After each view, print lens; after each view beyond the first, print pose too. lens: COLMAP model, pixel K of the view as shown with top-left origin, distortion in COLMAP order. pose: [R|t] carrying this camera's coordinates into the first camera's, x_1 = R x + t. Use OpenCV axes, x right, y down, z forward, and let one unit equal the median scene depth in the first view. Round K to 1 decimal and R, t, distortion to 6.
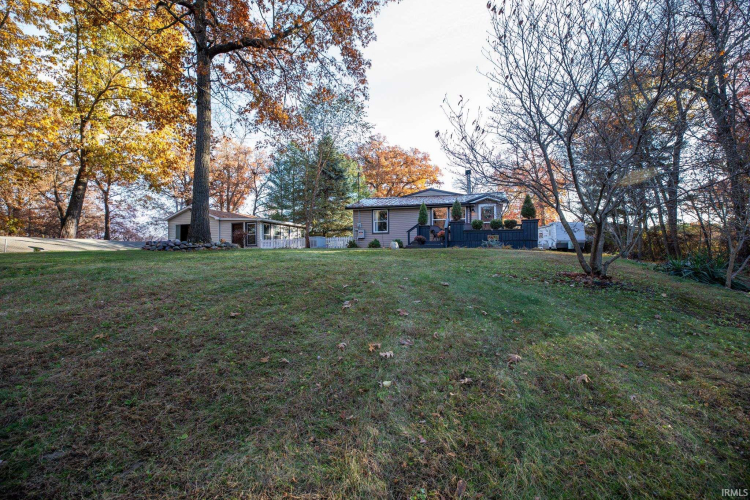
lens RADIAL K [[349.5, 0, 370.5], [0, 349.5, 249.3], [0, 0, 1]] dist [-0.001832, 0.000125]
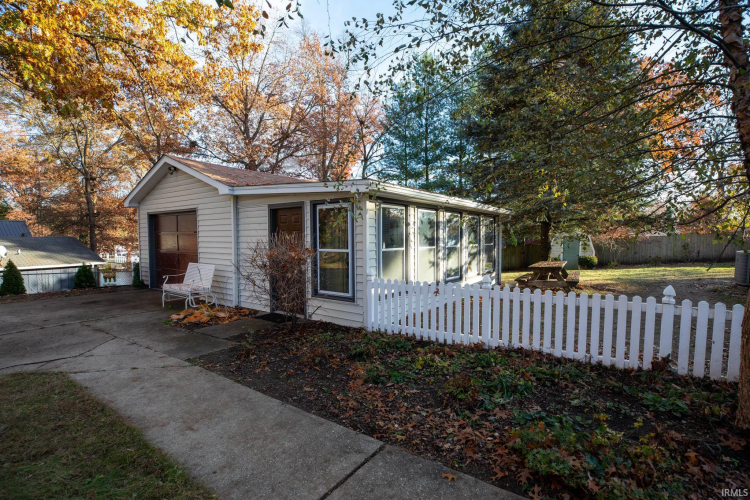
lens RADIAL K [[356.9, 0, 375.0], [0, 356.9, 250.0], [0, 0, 1]] dist [0.000069, -0.000002]
pose [[0.956249, 0.014013, -0.292218, -0.129357], [0.003141, 0.998303, 0.058151, -0.031046], [0.292537, -0.056525, 0.954582, 0.413645]]
